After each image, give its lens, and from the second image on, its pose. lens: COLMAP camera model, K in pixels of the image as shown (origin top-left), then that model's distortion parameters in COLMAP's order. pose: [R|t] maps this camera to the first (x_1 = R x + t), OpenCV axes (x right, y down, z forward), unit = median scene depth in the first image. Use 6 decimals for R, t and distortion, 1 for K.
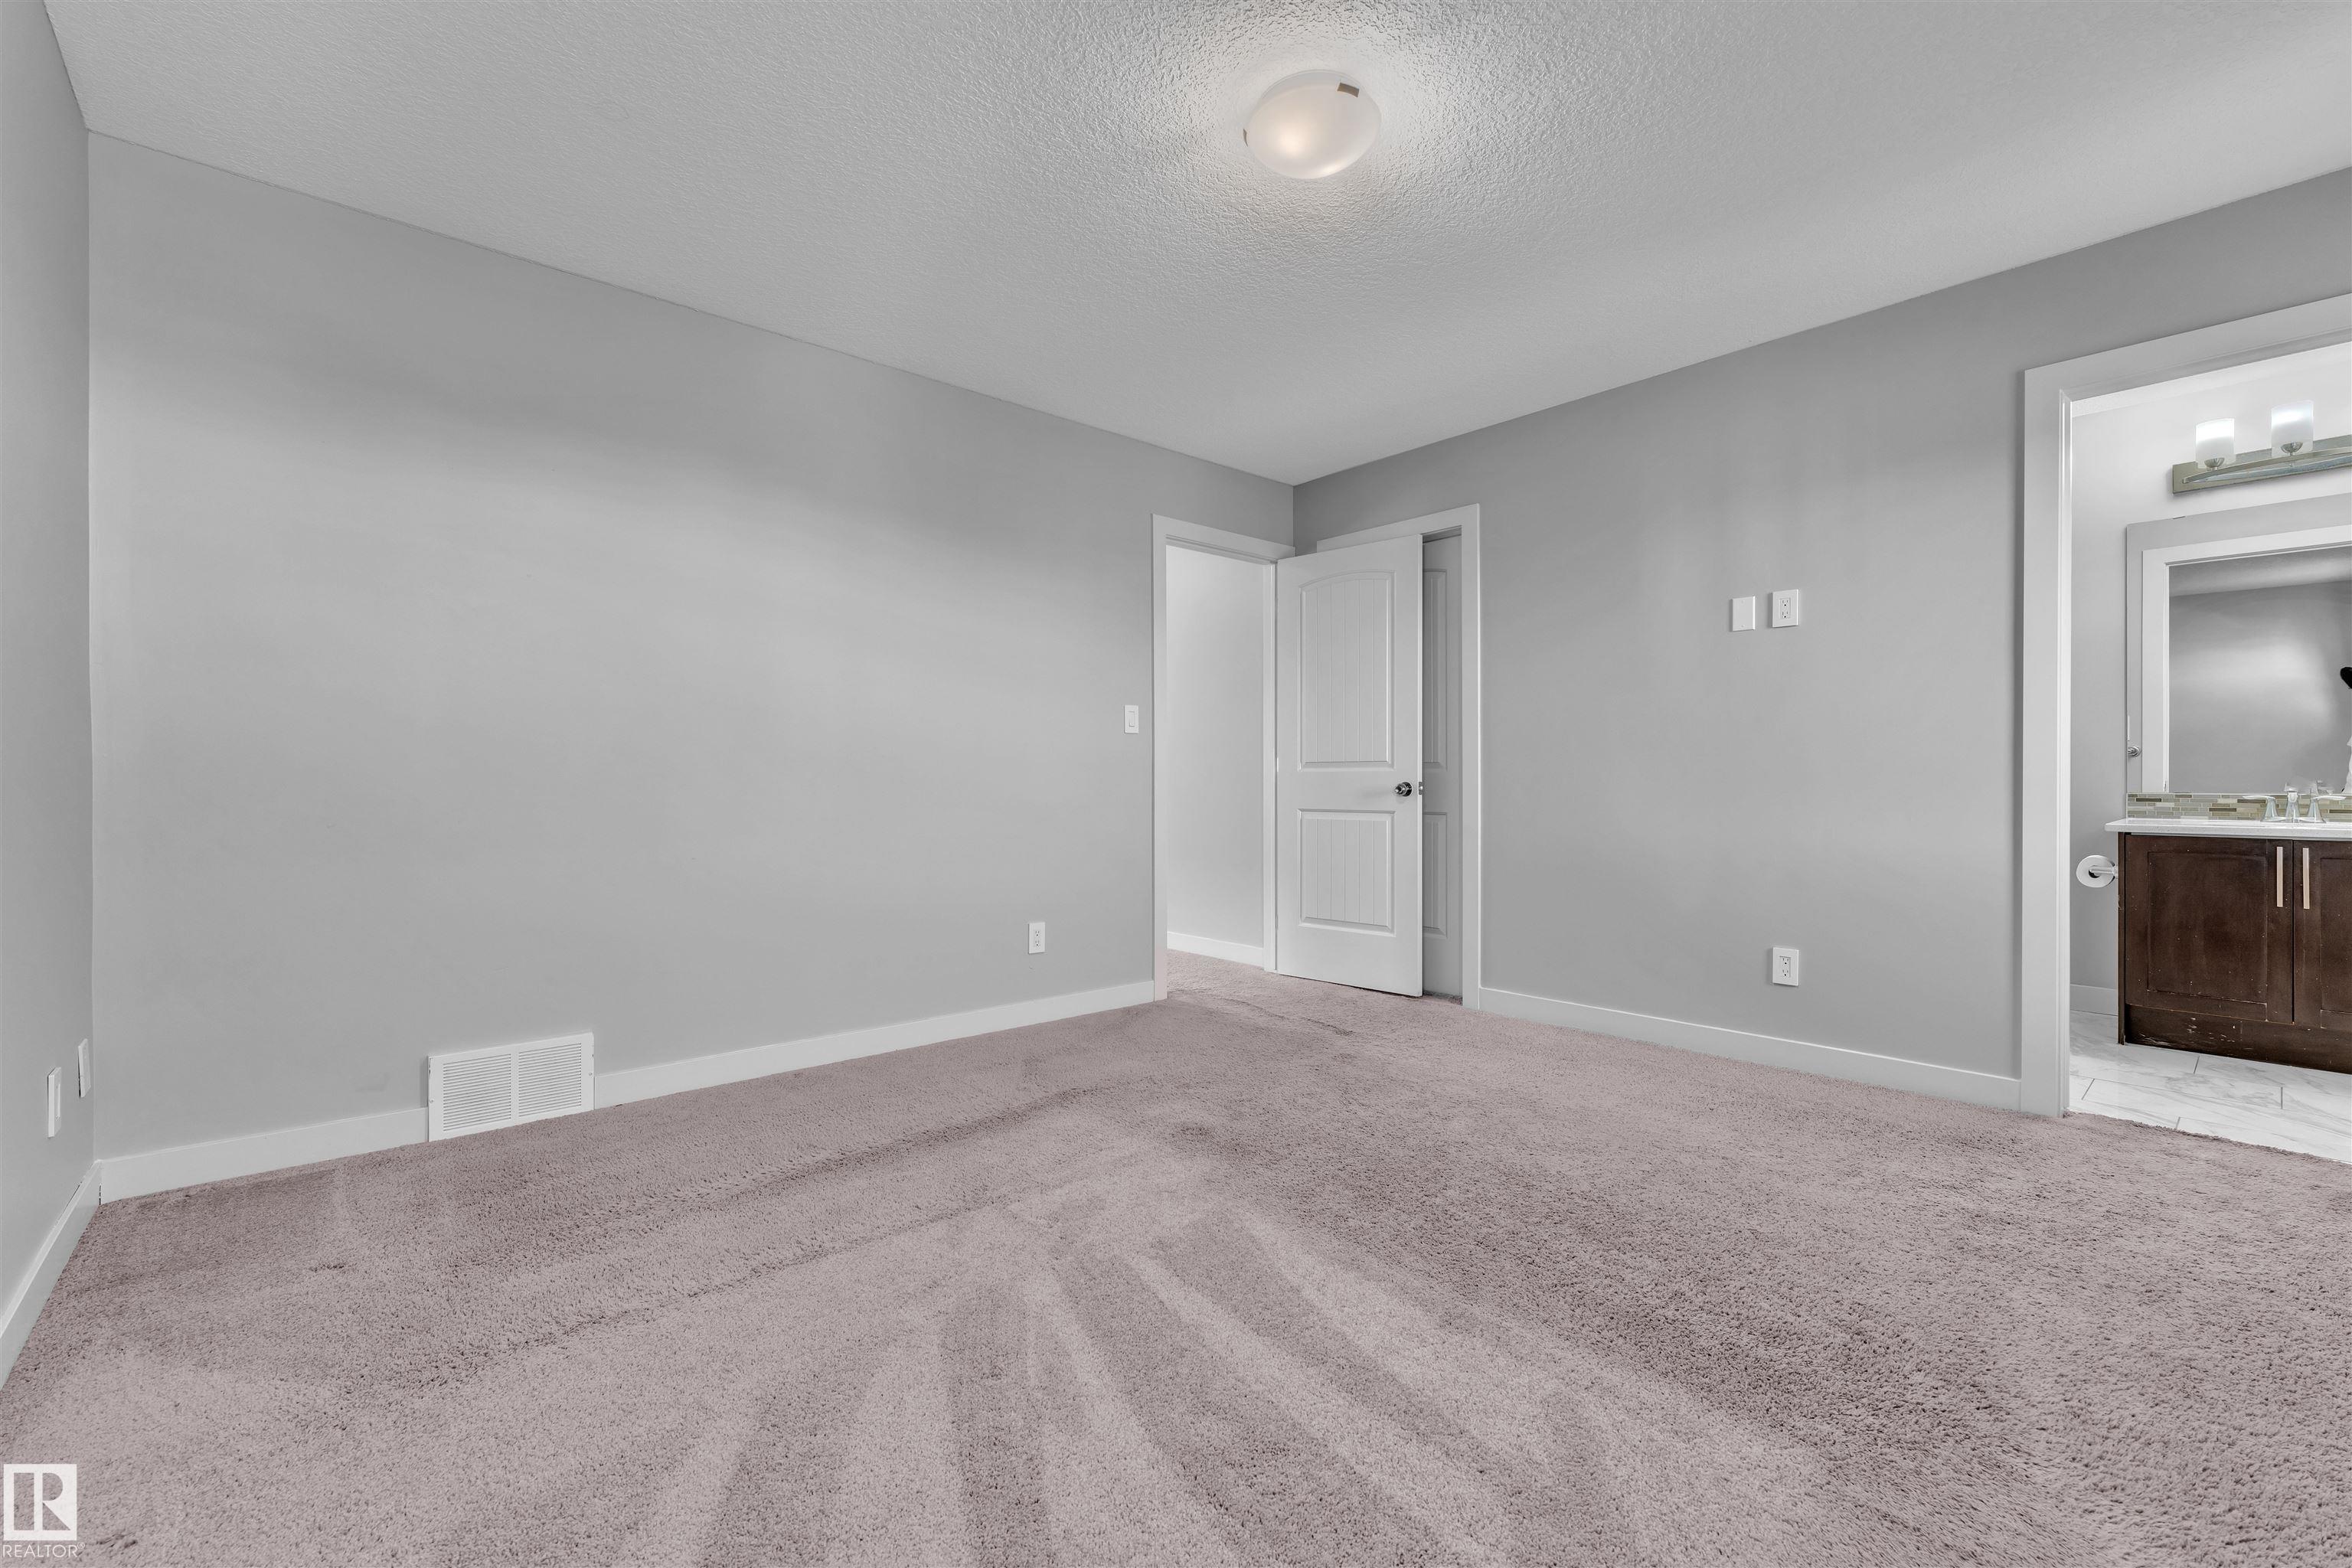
lens RADIAL K [[985.6, 0, 1170.3], [0, 985.6, 786.8], [0, 0, 1]] dist [0.002751, 0.000360]
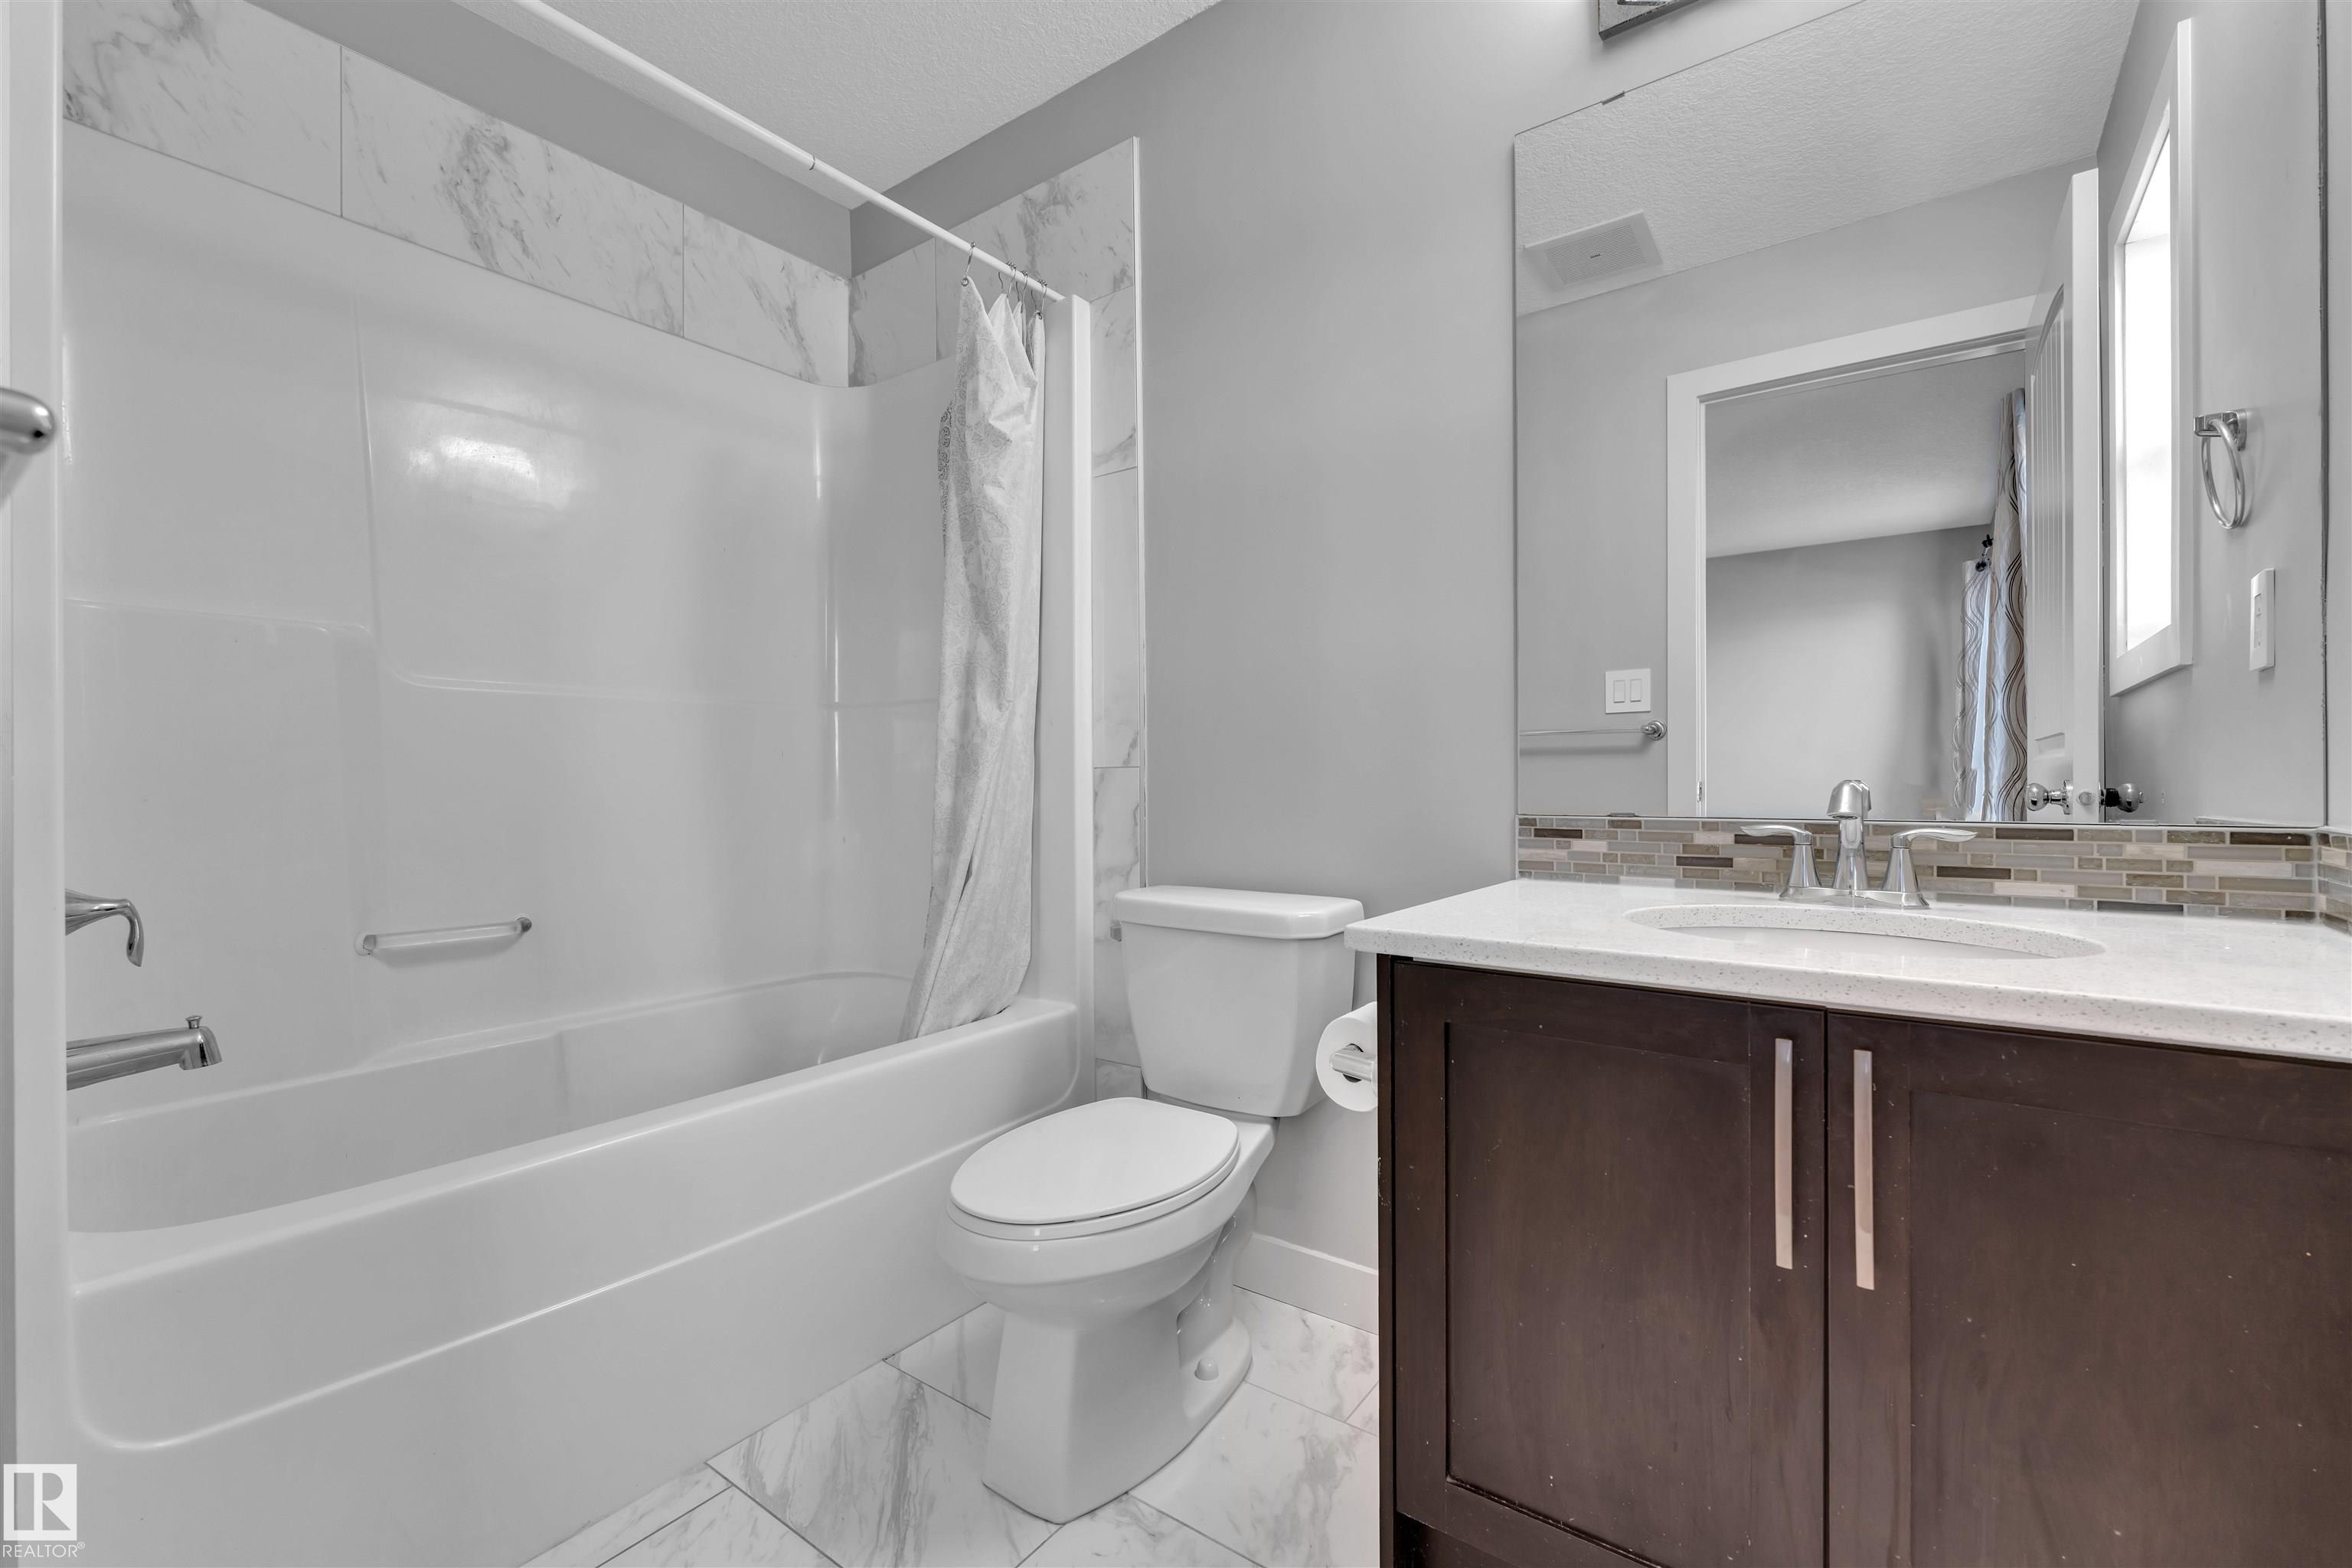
lens RADIAL K [[985.6, 0, 1184.1], [0, 985.6, 780.3], [0, 0, 1]] dist [0.002751, 0.000360]
pose [[0.977789, -0.001935, 0.209582, 0.829579], [0.002908, 0.999986, -0.004338, -0.006776], [-0.209571, 0.004851, 0.977781, 0.707344]]
